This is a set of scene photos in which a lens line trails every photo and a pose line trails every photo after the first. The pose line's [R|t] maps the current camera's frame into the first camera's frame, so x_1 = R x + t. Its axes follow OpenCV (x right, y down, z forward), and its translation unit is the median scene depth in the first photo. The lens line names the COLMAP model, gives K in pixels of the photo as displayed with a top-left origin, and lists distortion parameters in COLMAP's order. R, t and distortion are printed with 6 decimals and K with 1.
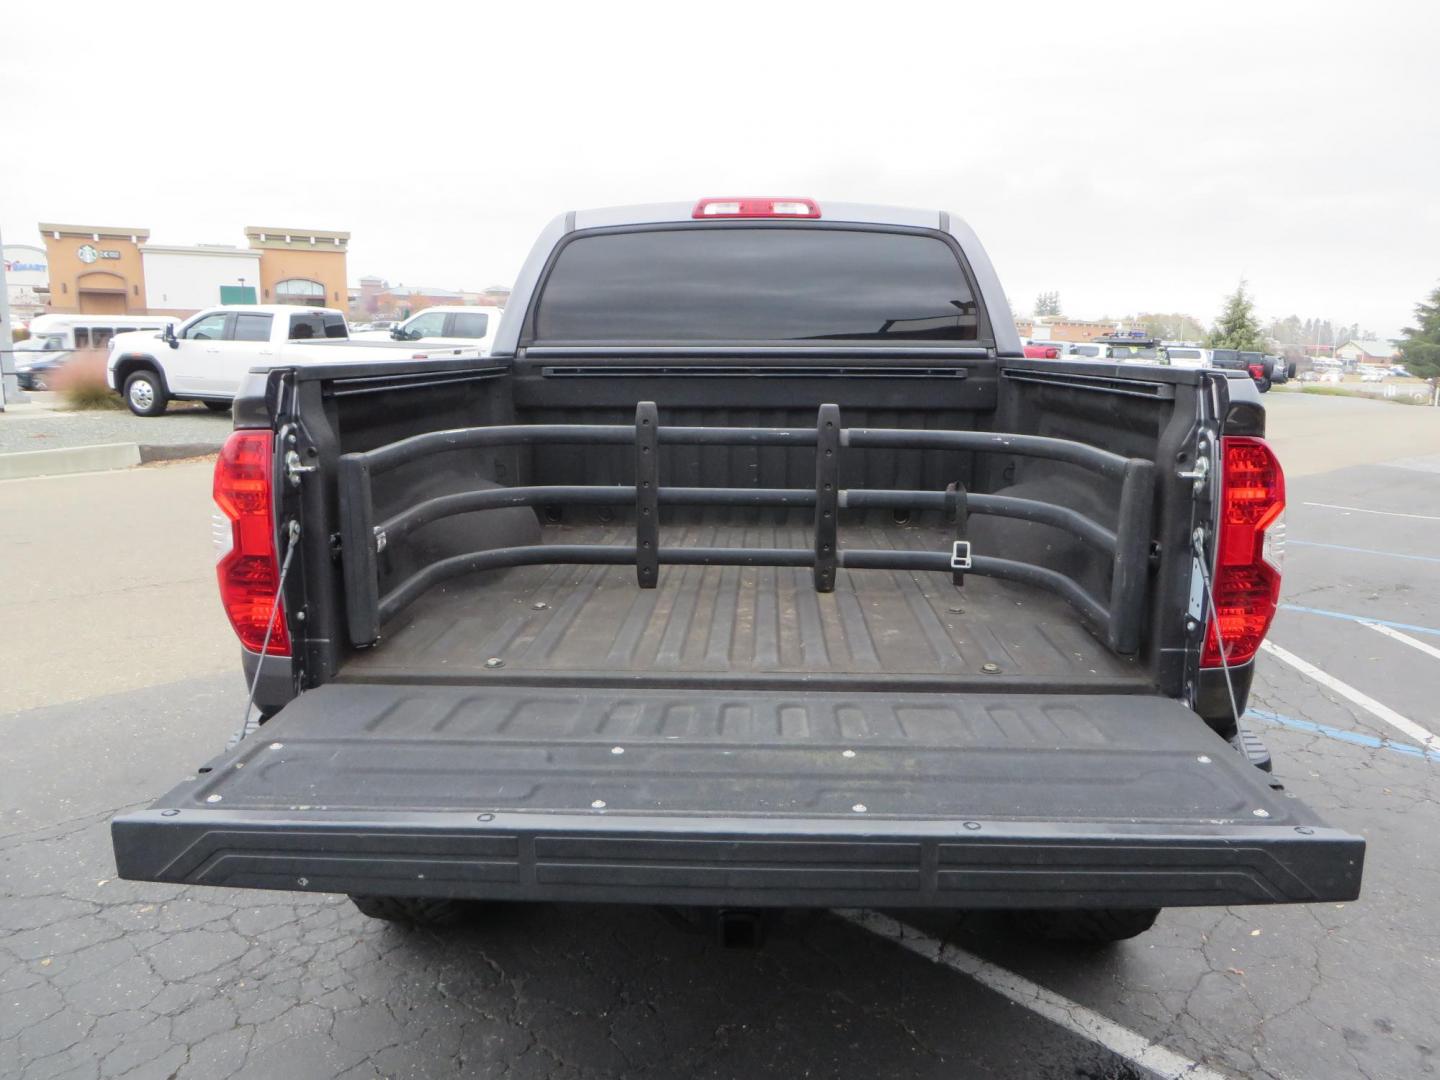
lens RADIAL K [[1081.0, 0, 726.7], [0, 1081.0, 539.4], [0, 0, 1]] dist [-0.025256, -0.003729]
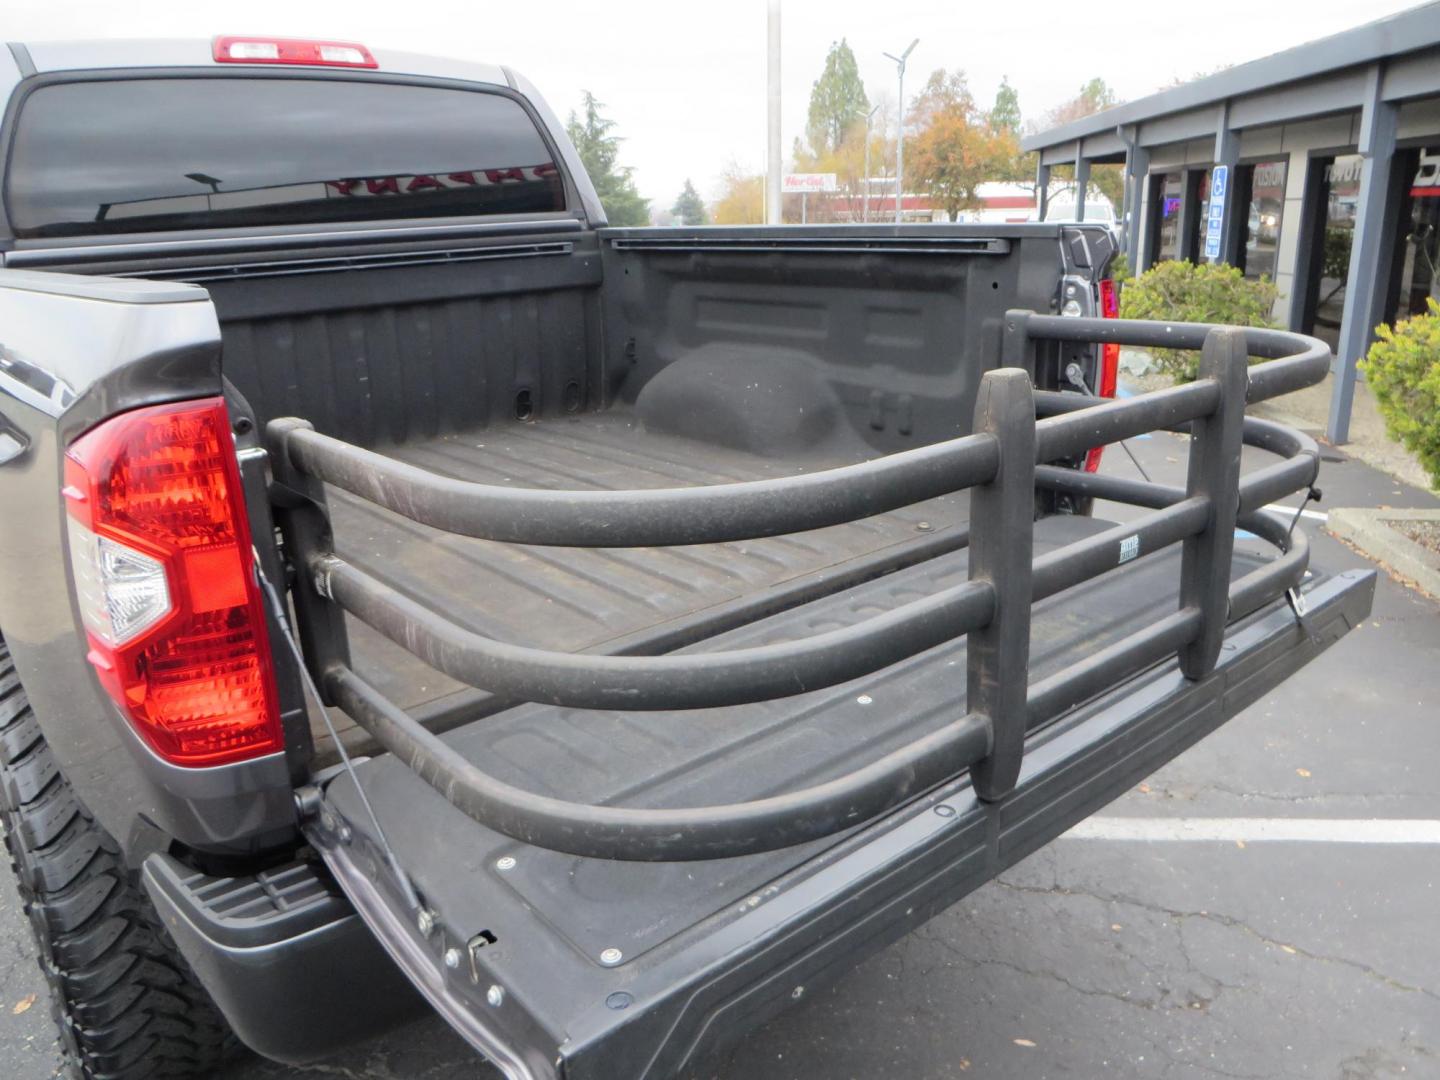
lens RADIAL K [[1081.0, 0, 733.7], [0, 1081.0, 542.9], [0, 0, 1]] dist [-0.025256, -0.003729]
pose [[0.742331, -0.230709, 0.629061, -0.312618], [0.157924, 0.972645, 0.170359, -0.041389], [-0.651156, -0.027119, 0.758459, 0.190422]]
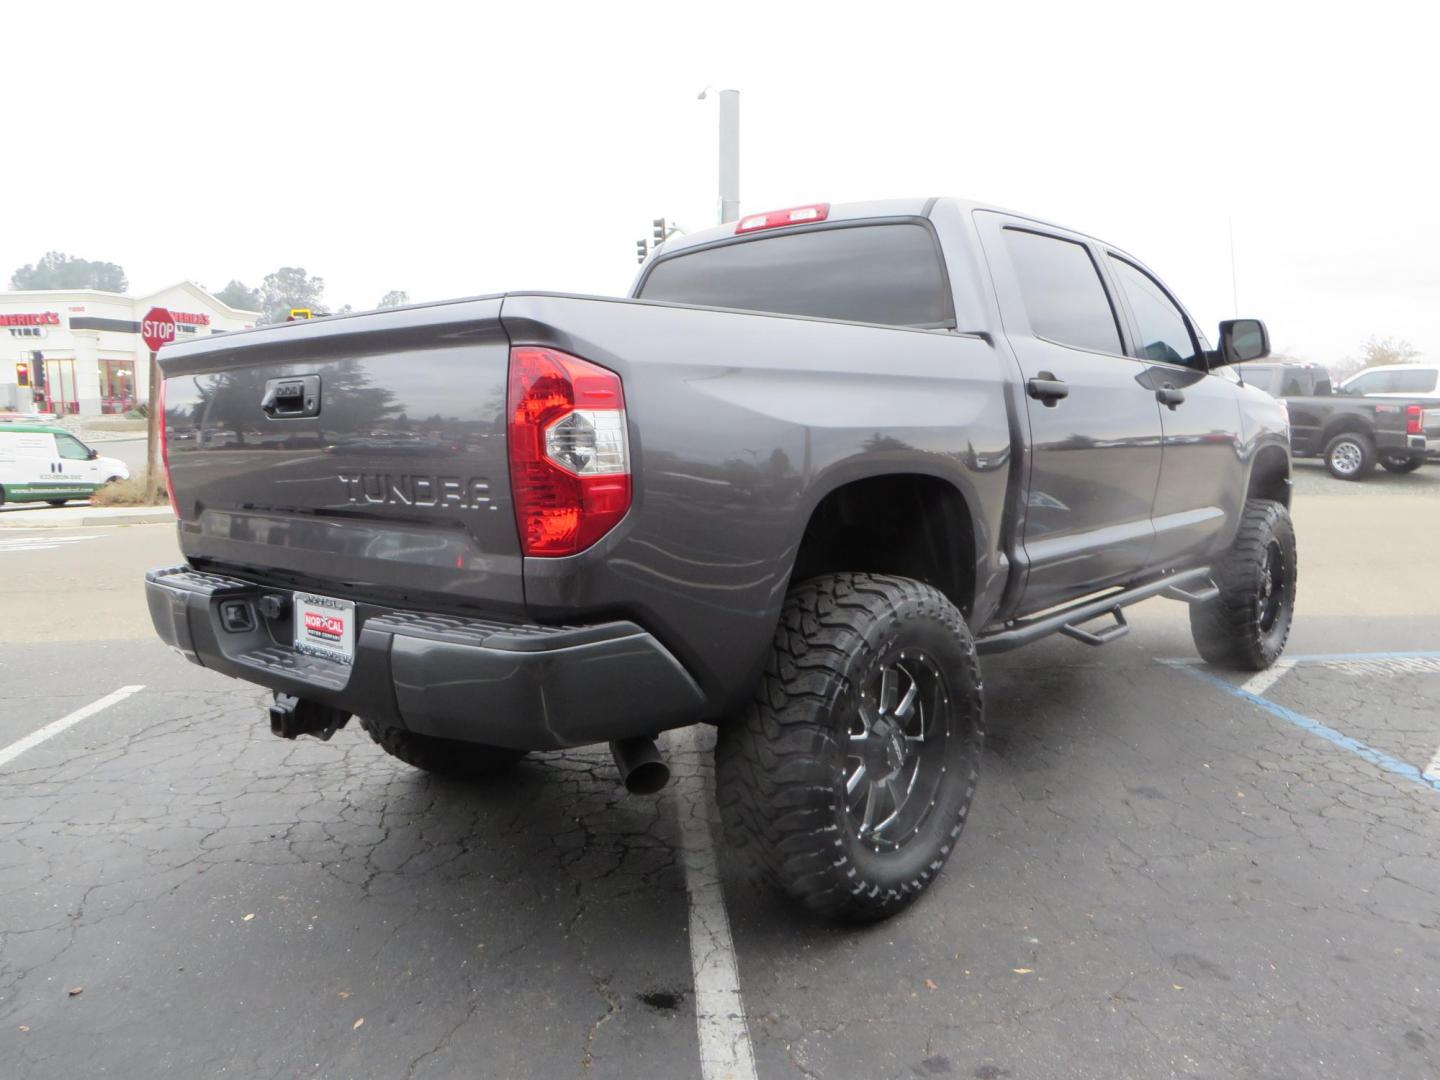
lens RADIAL K [[1081.0, 0, 721.8], [0, 1081.0, 533.8], [0, 0, 1]] dist [-0.025256, -0.003729]
pose [[0.777505, 0.053021, -0.626638, 0.698356], [-0.093809, 0.995069, -0.032199, 0.057915], [0.621841, 0.083819, 0.778645, 0.126352]]
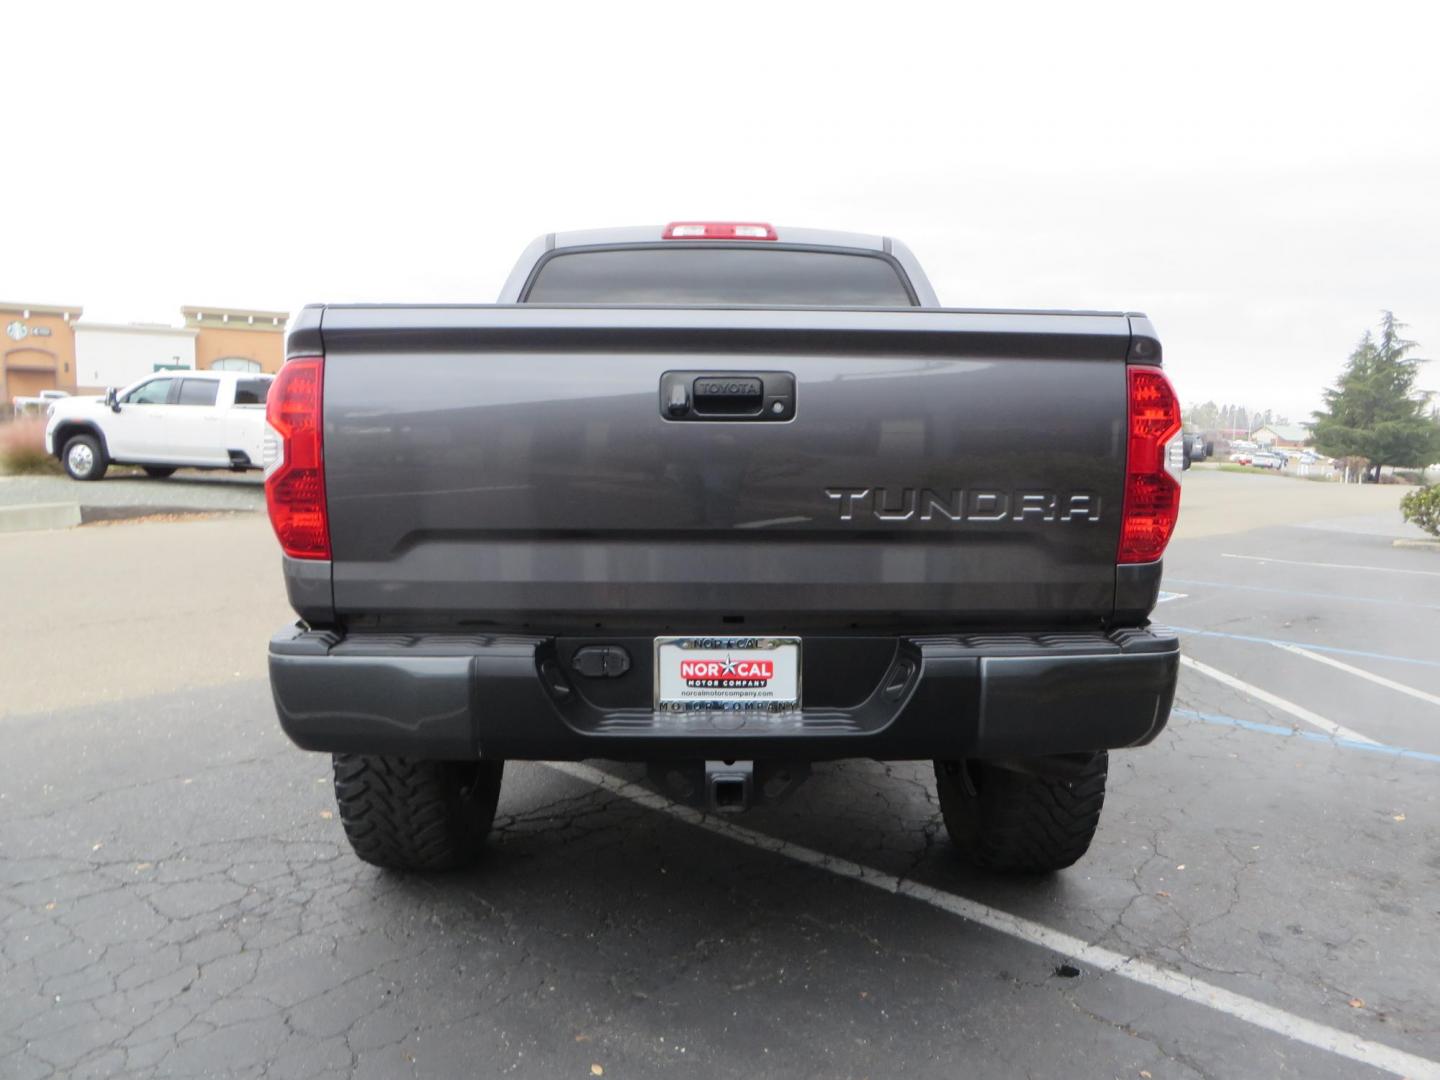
lens RADIAL K [[1081.0, 0, 725.5], [0, 1081.0, 536.9], [0, 0, 1]] dist [-0.025256, -0.003729]
pose [[0.998386, -0.000496, 0.056793, -0.030086], [0.004974, 0.996884, -0.078729, 0.095563], [-0.056577, 0.078885, 0.995277, -0.082744]]
